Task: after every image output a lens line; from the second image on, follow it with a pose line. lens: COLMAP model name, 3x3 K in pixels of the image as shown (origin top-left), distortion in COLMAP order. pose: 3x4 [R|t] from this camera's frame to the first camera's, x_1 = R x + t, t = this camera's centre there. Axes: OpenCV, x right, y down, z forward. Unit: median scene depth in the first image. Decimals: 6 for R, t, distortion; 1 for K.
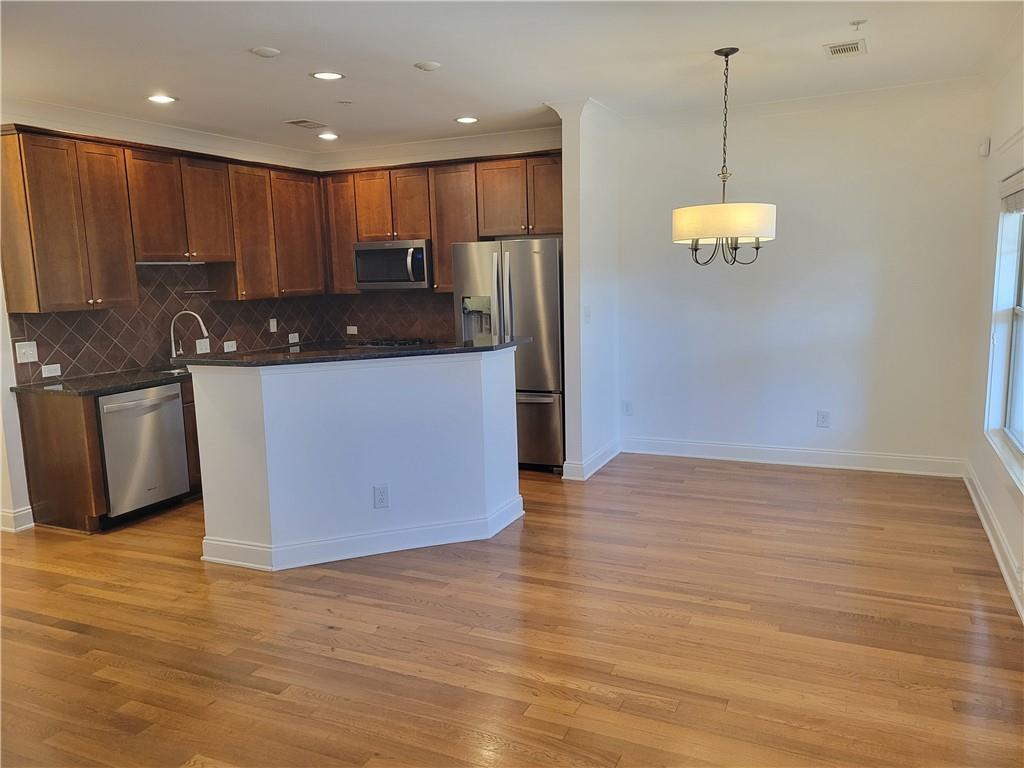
lens RADIAL K [[768.1, 0, 514.0], [0, 768.1, 384.6], [0, 0, 1]] dist [0.048715, -0.024623]
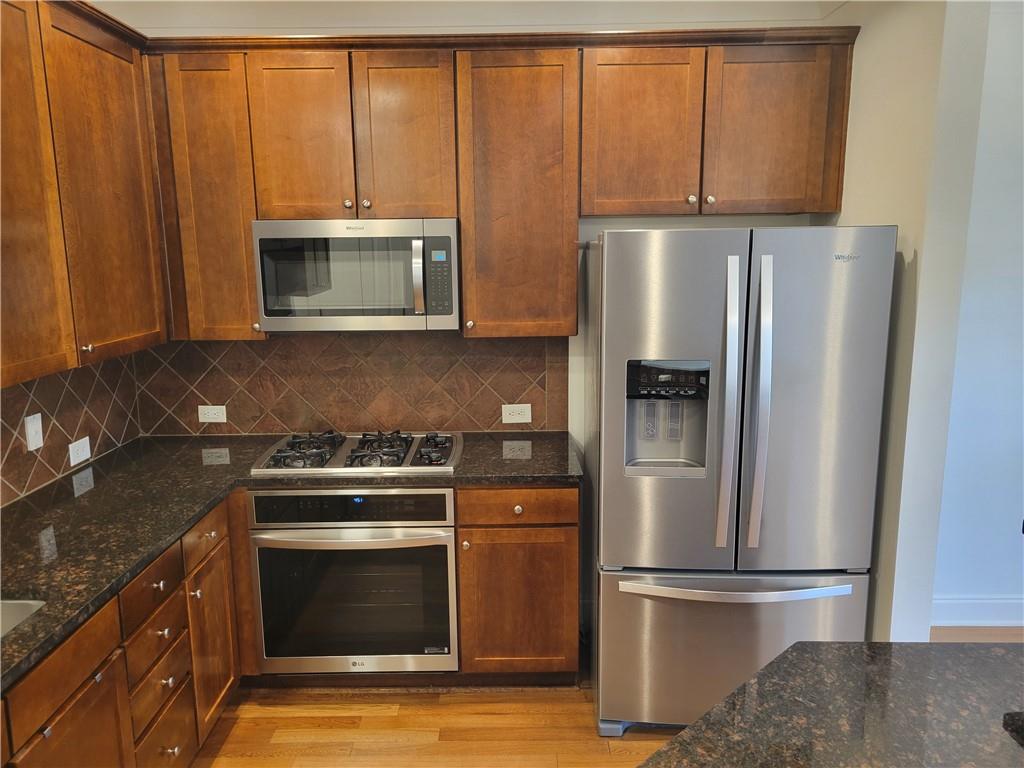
lens RADIAL K [[768.1, 0, 503.6], [0, 768.1, 383.9], [0, 0, 1]] dist [0.048715, -0.024623]
pose [[0.912134, -0.055011, 0.406184, -0.269320], [0.047565, 0.998464, 0.028412, -0.105590], [-0.407123, -0.006595, 0.913349, 0.586877]]
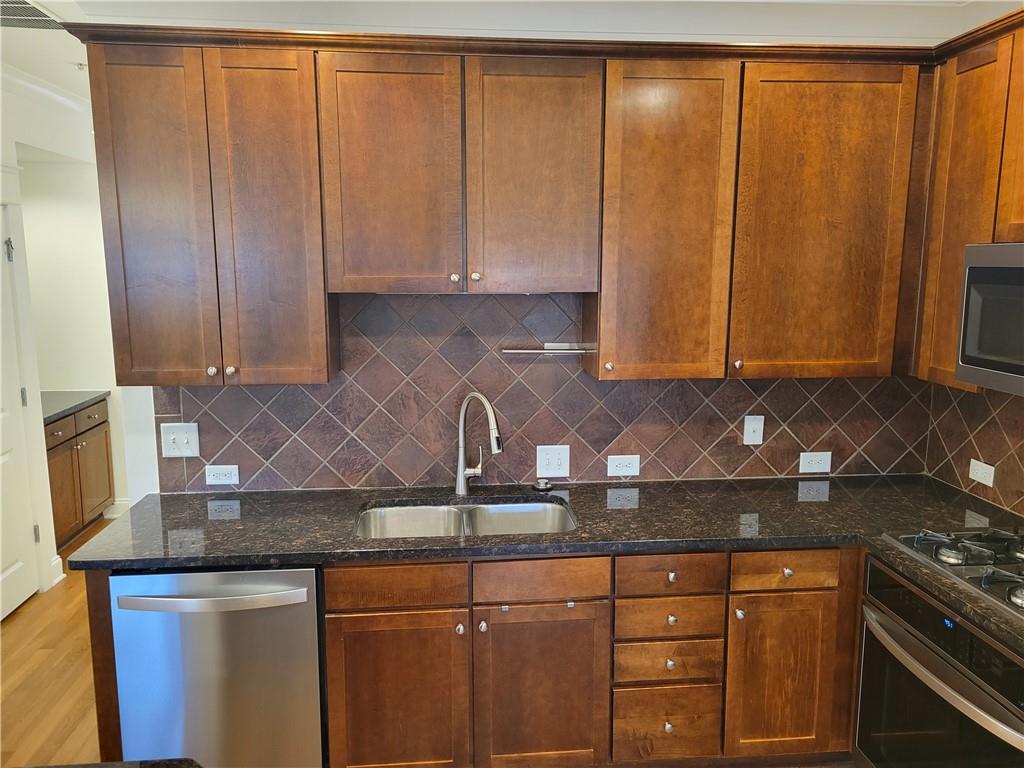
lens RADIAL K [[768.1, 0, 506.5], [0, 768.1, 385.1], [0, 0, 1]] dist [0.048715, -0.024623]
pose [[0.500631, 0.166713, -0.849456, -0.011556], [-0.146094, 0.983476, 0.106915, -0.135656], [0.853244, 0.070576, 0.516714, 0.682606]]
